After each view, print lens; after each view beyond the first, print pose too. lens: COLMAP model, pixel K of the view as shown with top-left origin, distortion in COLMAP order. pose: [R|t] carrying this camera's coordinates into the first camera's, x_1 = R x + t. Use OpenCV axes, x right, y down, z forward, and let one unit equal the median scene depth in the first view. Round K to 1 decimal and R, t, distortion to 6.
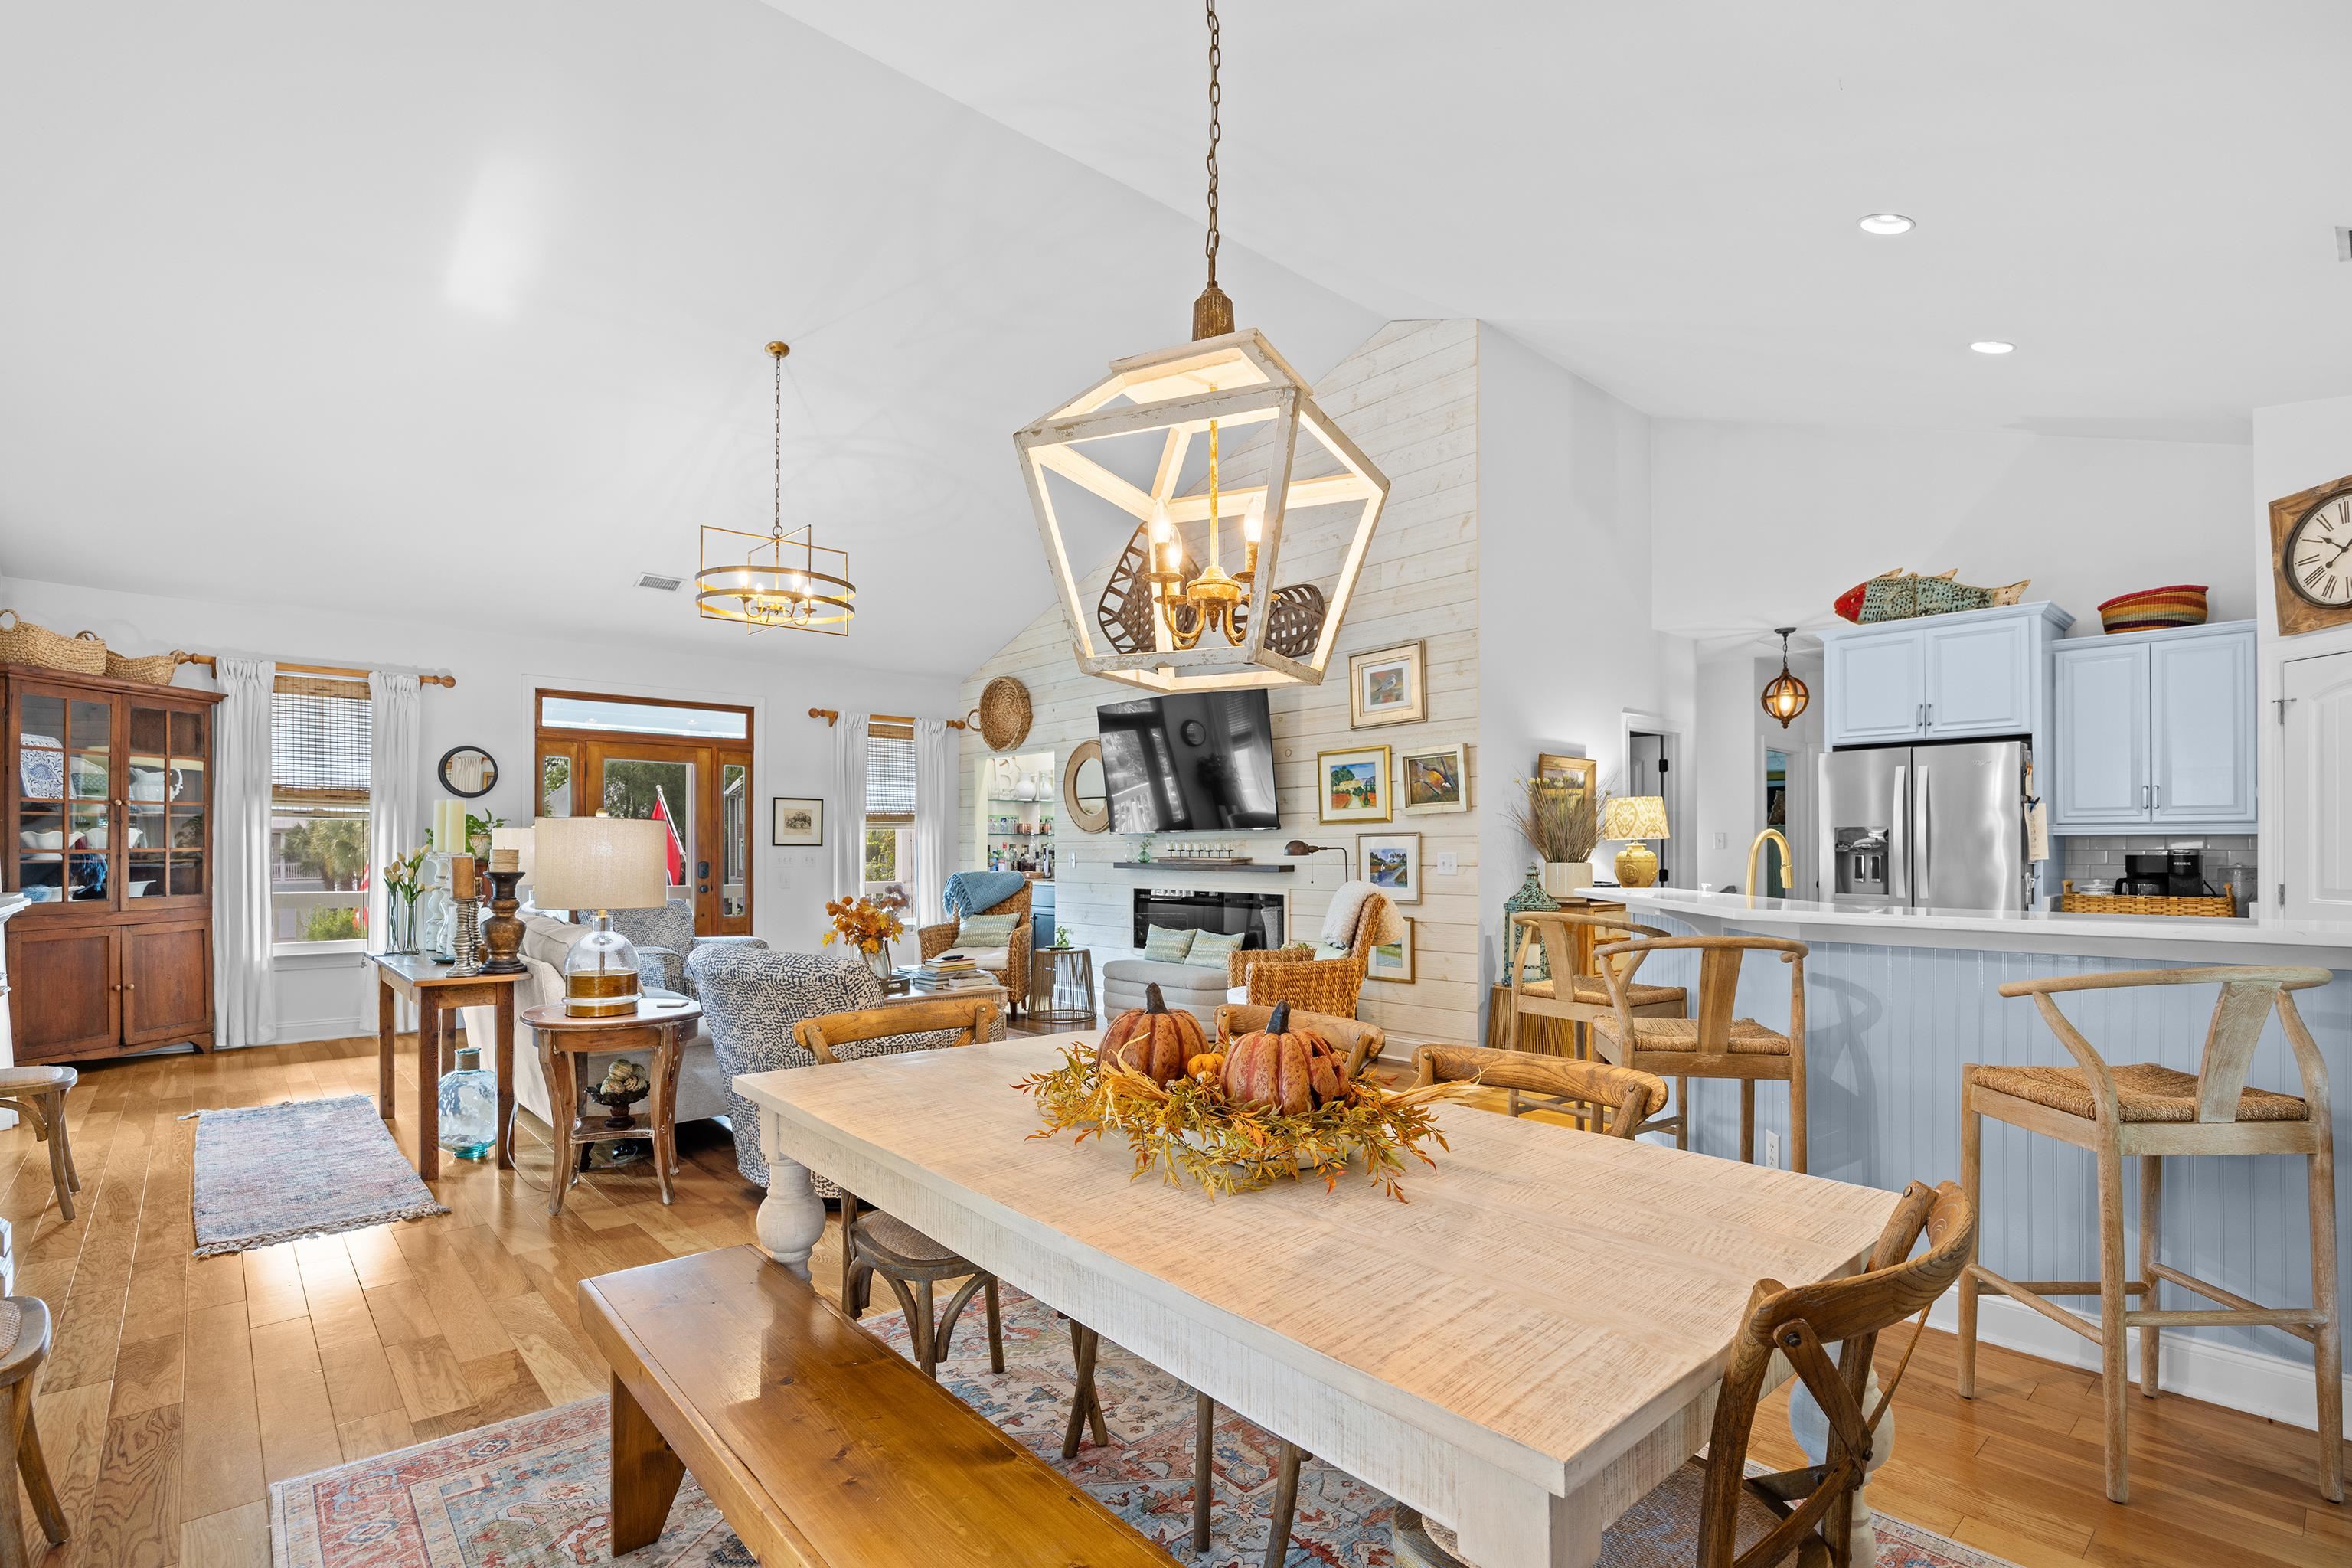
lens RADIAL K [[1095.8, 0, 1185.5], [0, 1095.8, 831.6], [0, 0, 1]] dist [-0.013169, 0.000696]
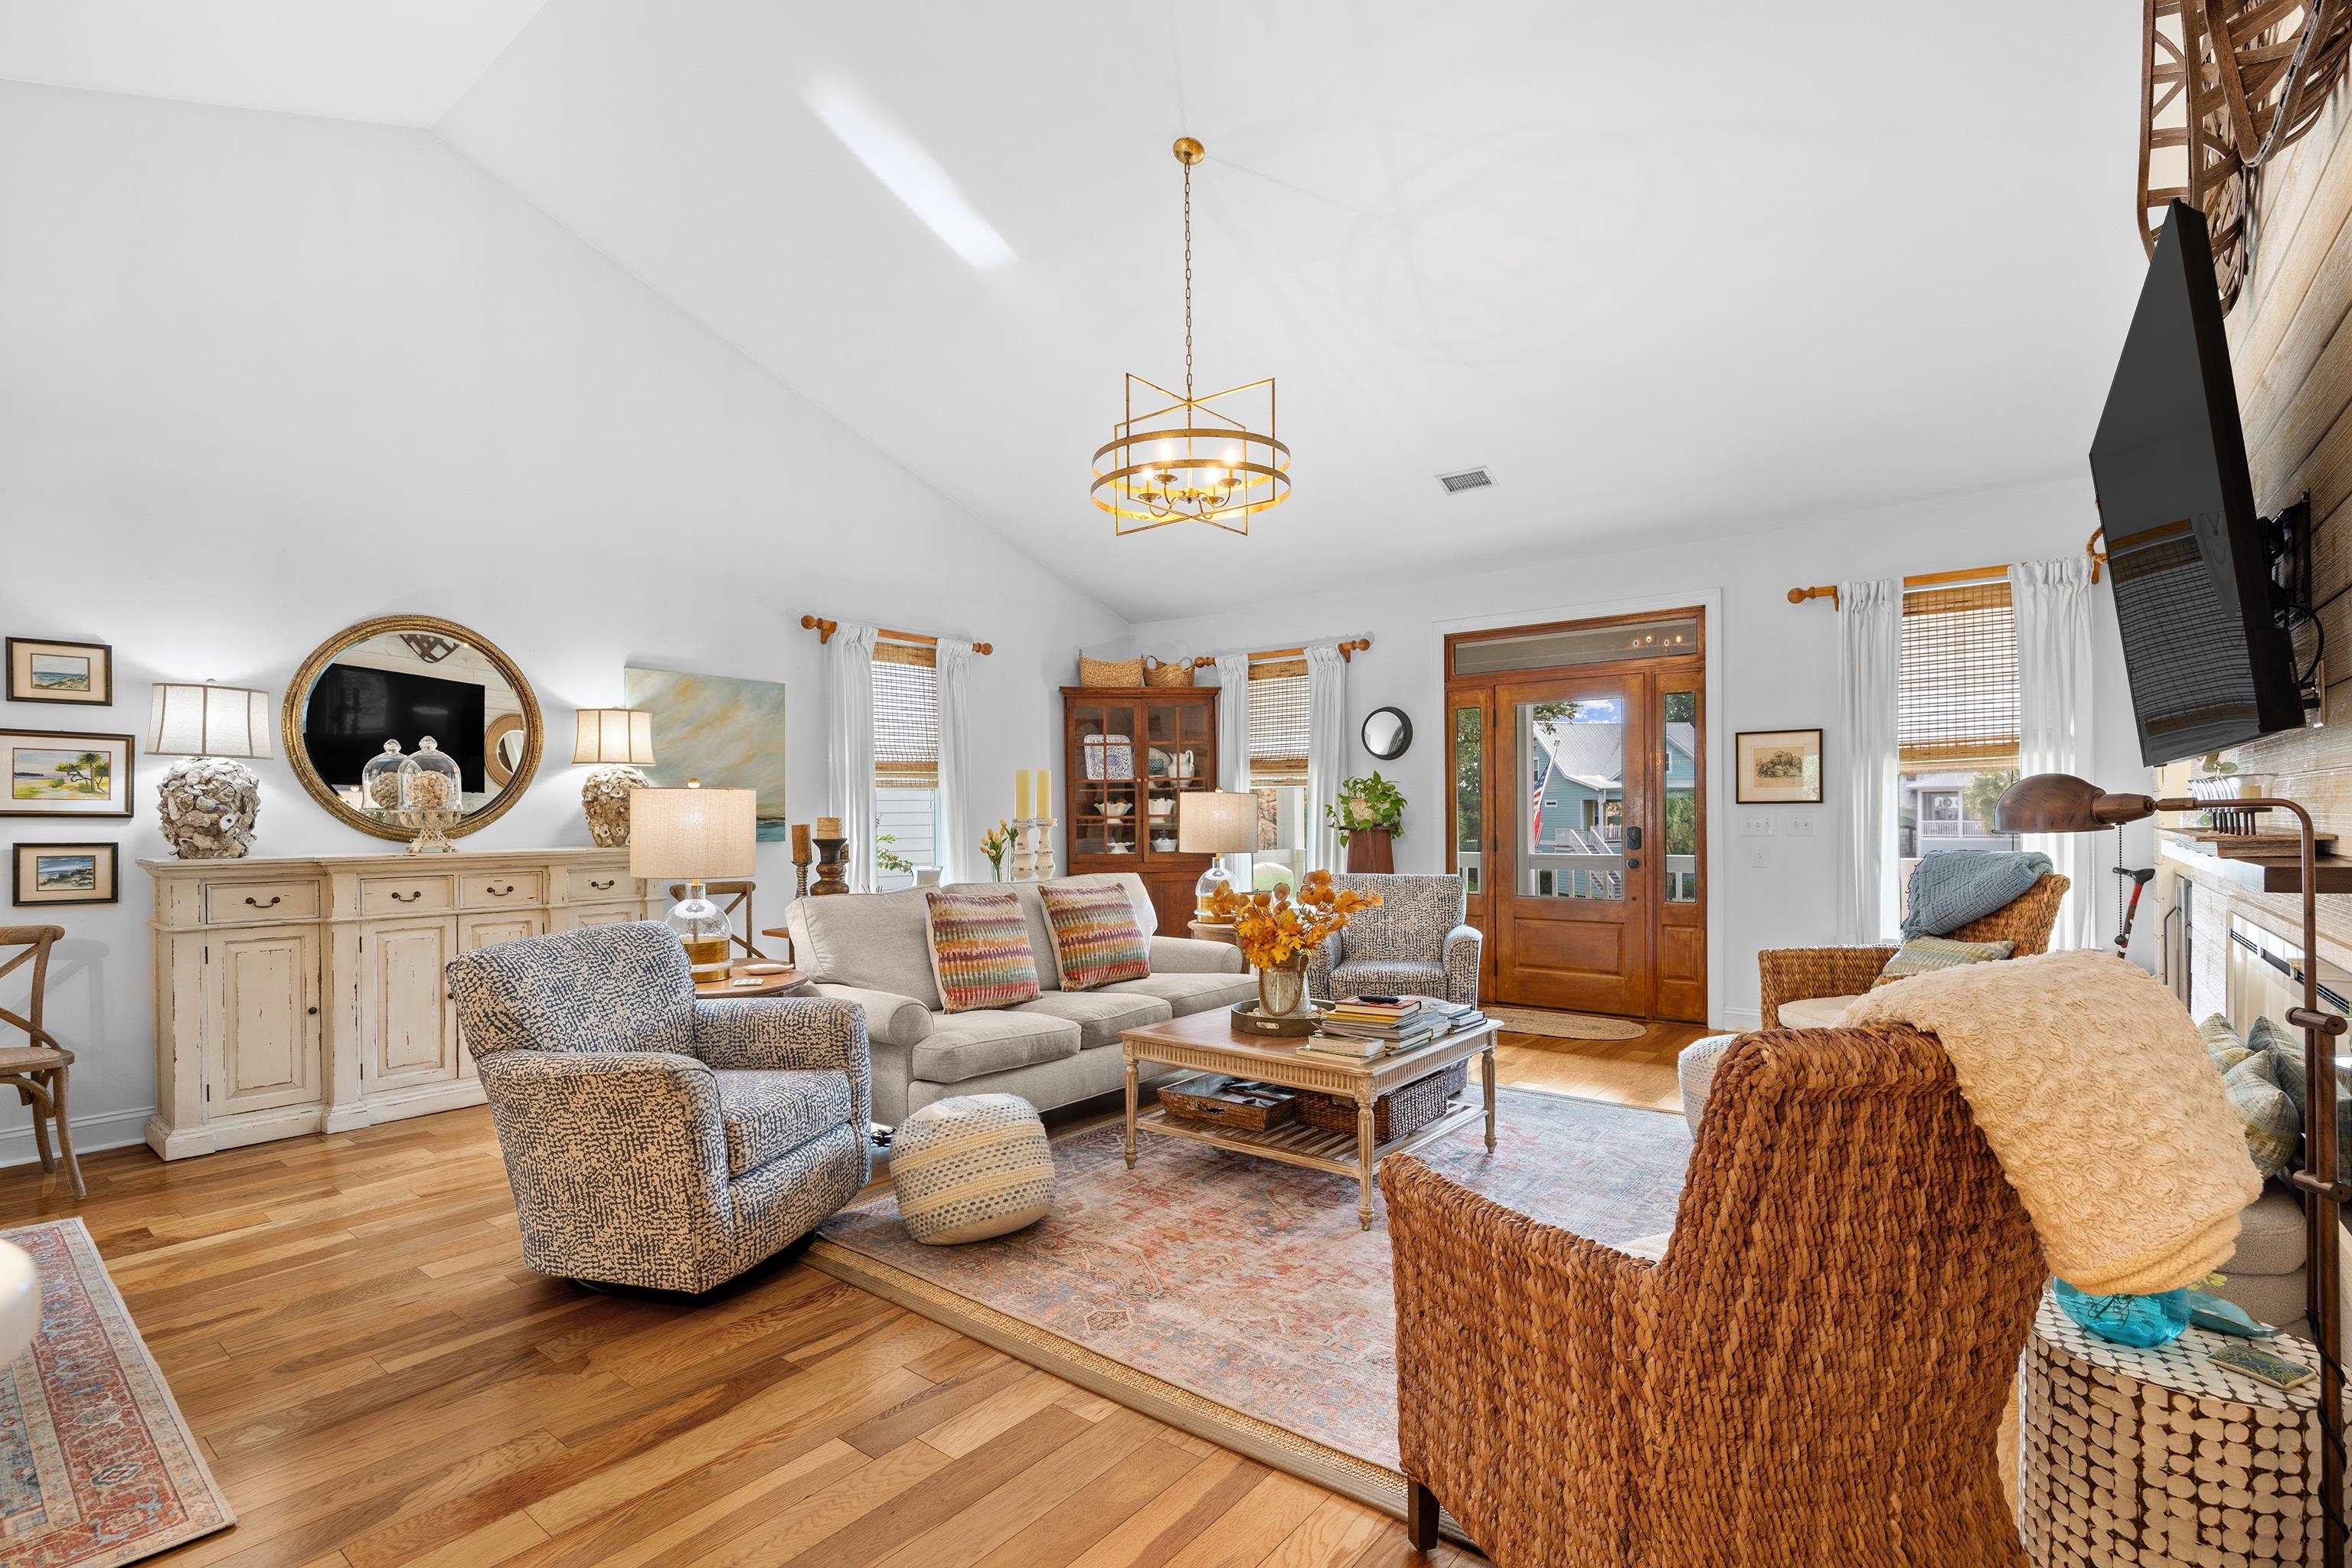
lens RADIAL K [[1090.2, 0, 1174.5], [0, 1090.2, 798.1], [0, 0, 1]] dist [-0.027513, 0.000037]
pose [[0.163088, -0.018567, -0.986437, 0.301843], [0.024751, 0.999585, -0.014722, 0.013922], [0.986301, -0.022014, 0.163480, 0.734955]]
